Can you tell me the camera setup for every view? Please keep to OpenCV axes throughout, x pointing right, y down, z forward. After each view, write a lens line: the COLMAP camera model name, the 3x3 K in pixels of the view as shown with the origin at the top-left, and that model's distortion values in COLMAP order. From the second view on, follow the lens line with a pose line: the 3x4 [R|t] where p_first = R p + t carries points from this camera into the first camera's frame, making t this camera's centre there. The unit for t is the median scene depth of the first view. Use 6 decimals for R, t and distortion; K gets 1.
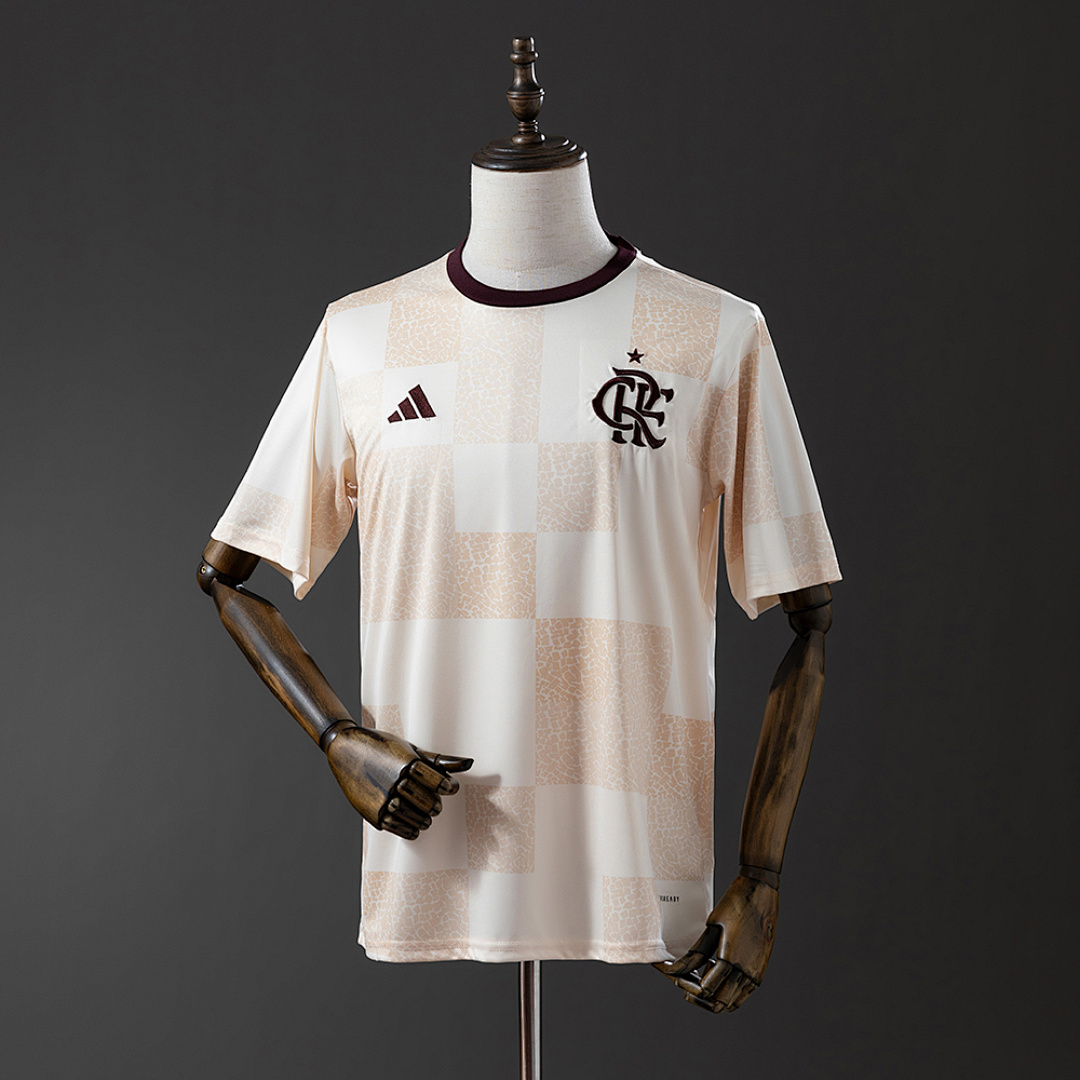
lens RADIAL K [[3239.0, 0, 538.8], [0, 3239.0, 541.7], [0, 0, 1]] dist [0.782838, 0.000000]
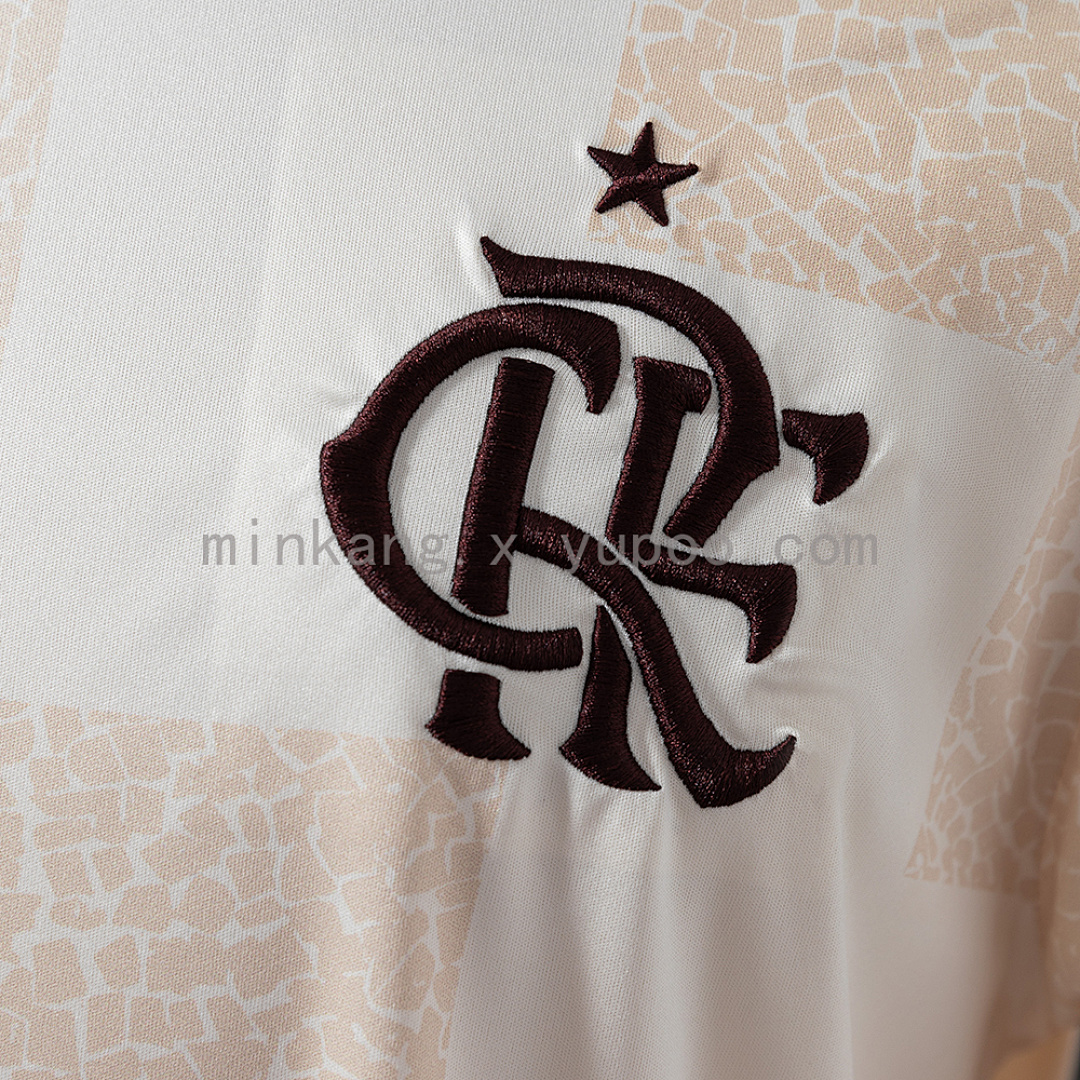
lens RADIAL K [[3143.6, 0, 543.9], [0, 3143.6, 537.4], [0, 0, 1]] dist [0.209034, 0.000000]
pose [[0.994706, 0.085171, -0.057496, 0.035245], [-0.078598, 0.991012, 0.108247, -0.056059], [0.066199, -0.103155, 0.992460, 0.853138]]
